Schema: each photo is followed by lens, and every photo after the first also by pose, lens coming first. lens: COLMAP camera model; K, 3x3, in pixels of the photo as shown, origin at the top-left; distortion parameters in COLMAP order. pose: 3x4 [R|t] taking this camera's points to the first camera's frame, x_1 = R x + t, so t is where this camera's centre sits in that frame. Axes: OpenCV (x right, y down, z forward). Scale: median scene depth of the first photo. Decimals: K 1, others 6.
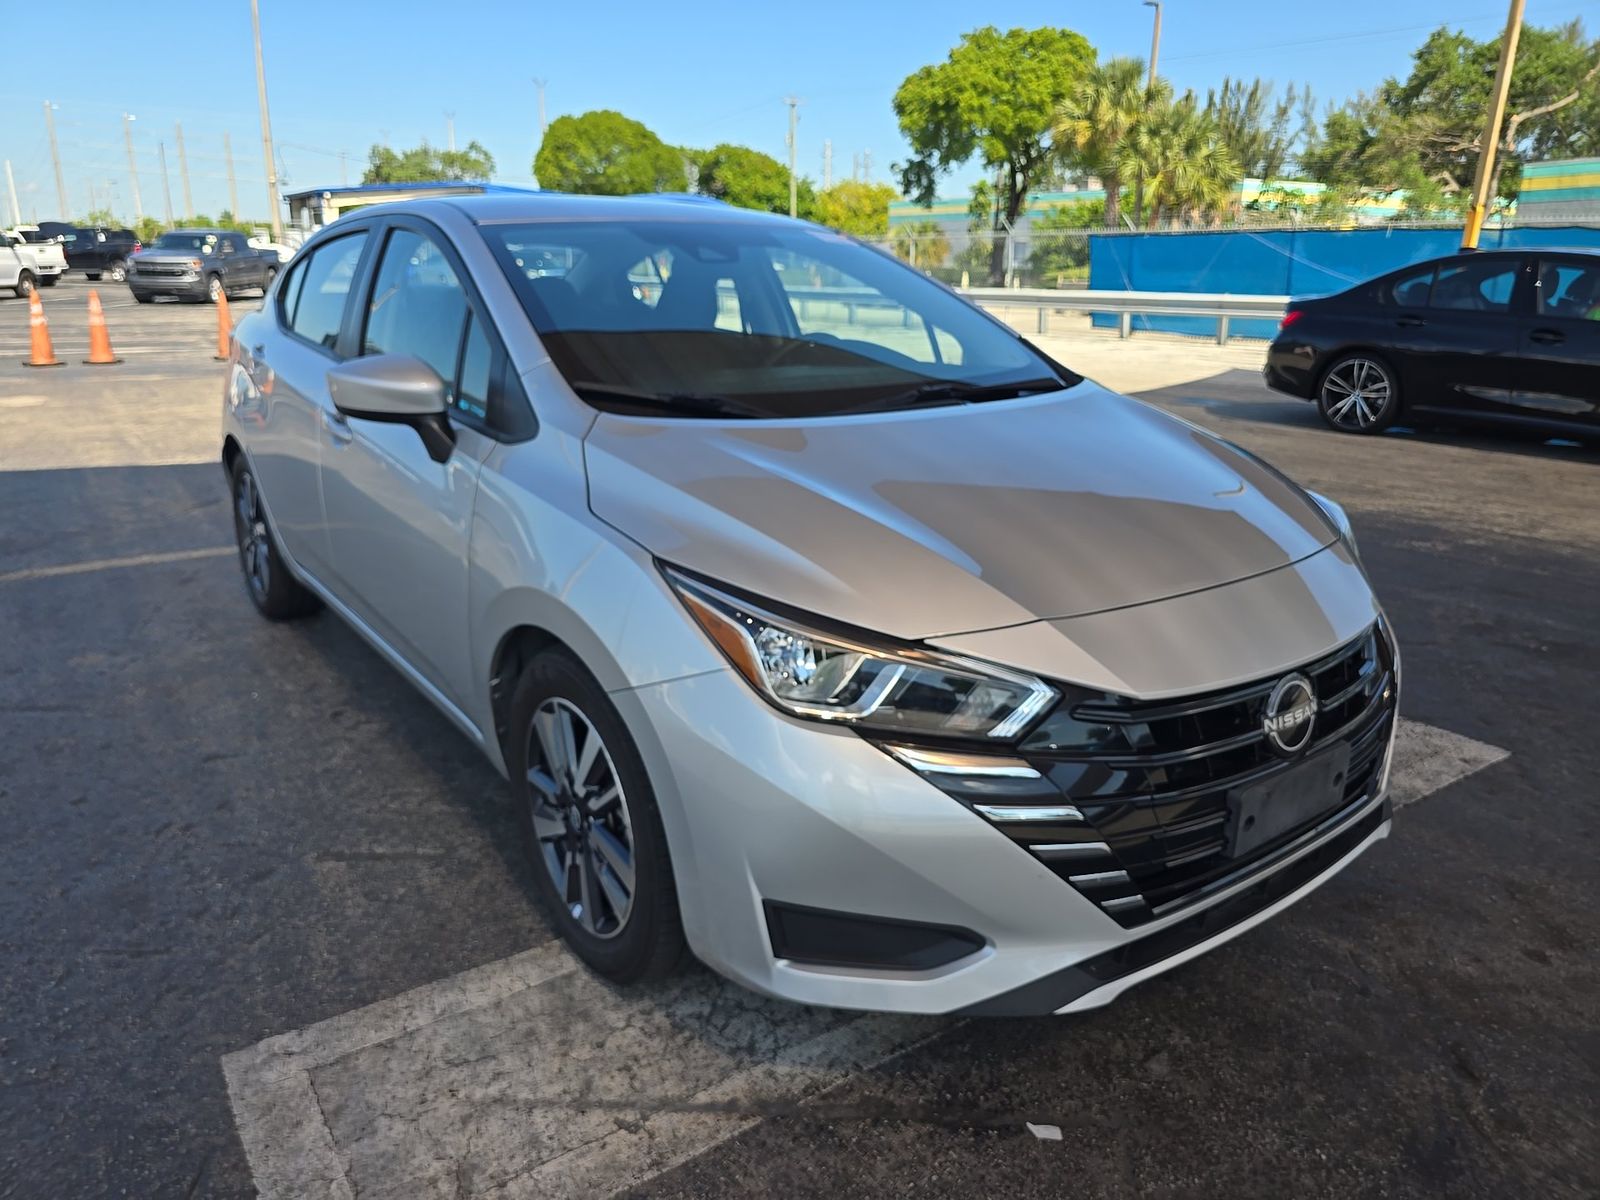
lens RADIAL K [[1124.8, 0, 809.4], [0, 1124.8, 597.9], [0, 0, 1]] dist [0.054355, -0.057413]
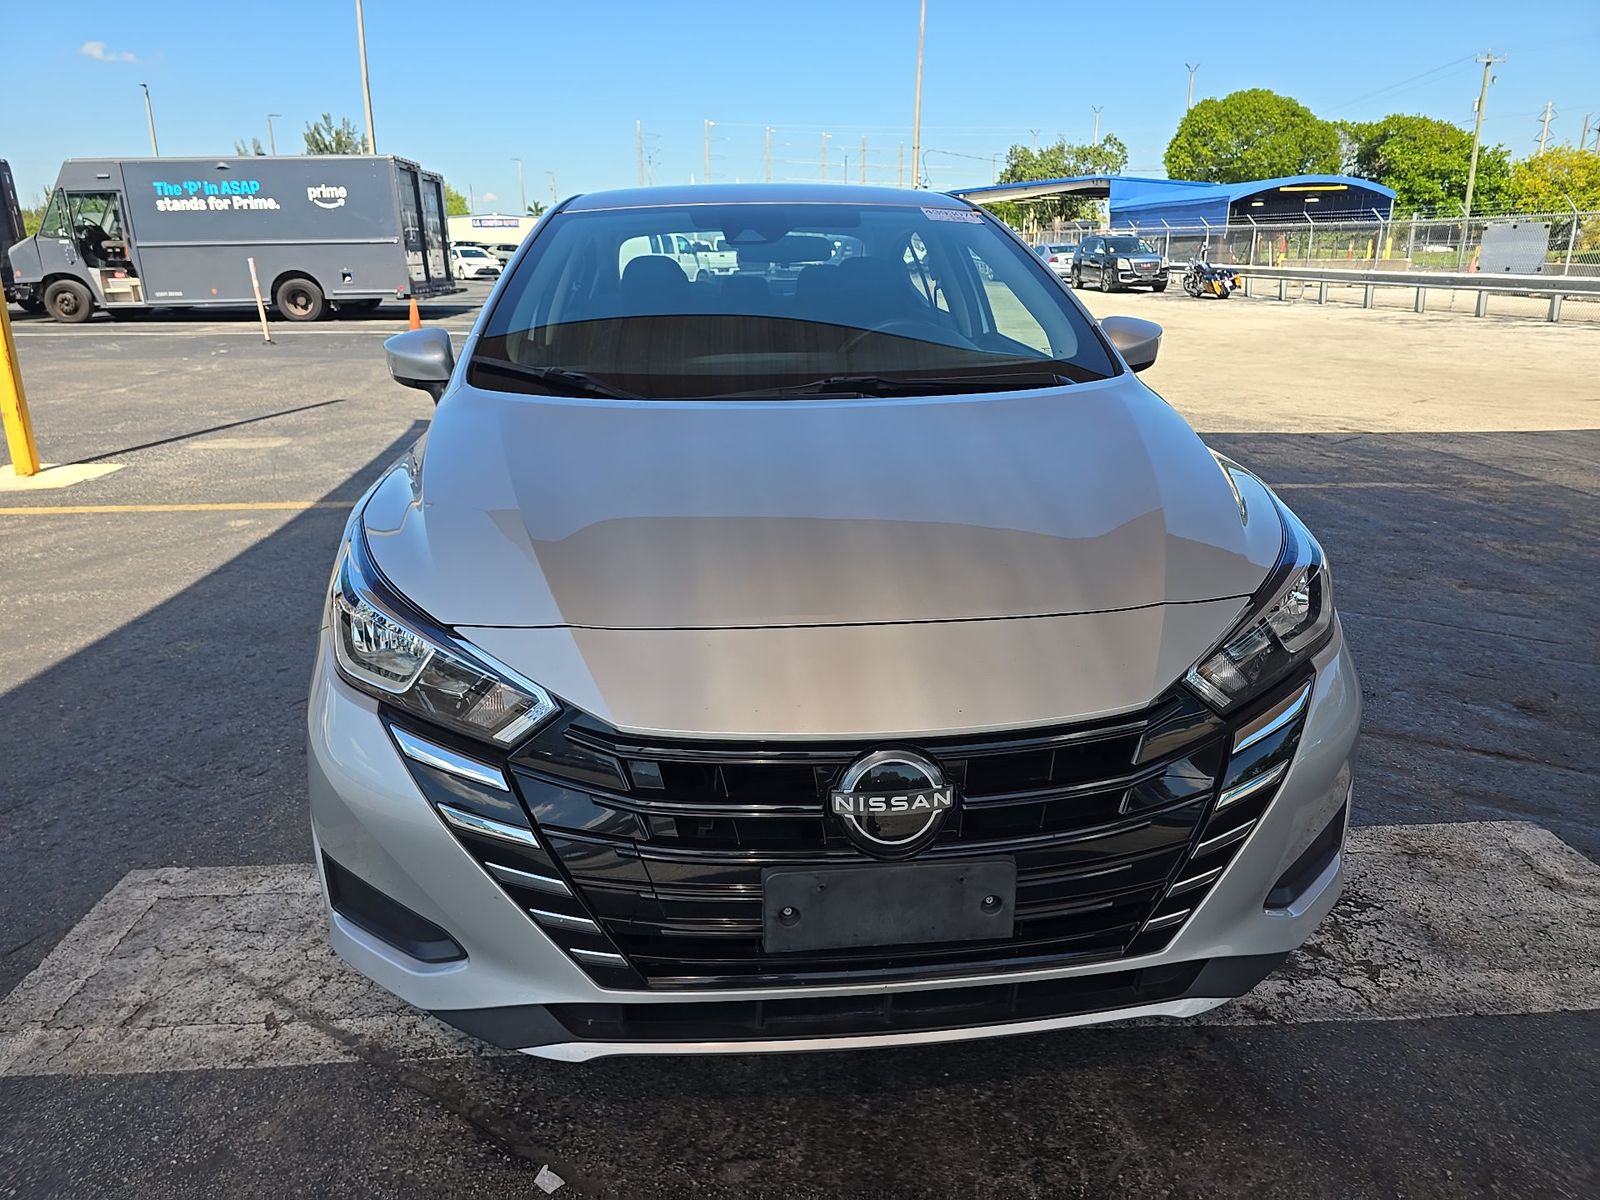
lens RADIAL K [[1124.8, 0, 809.4], [0, 1124.8, 597.9], [0, 0, 1]] dist [0.054355, -0.057413]
pose [[0.845513, 0.141647, -0.514824, 0.654693], [-0.139181, 0.989306, 0.043613, -0.054437], [0.515497, 0.034779, 0.856186, 0.250636]]
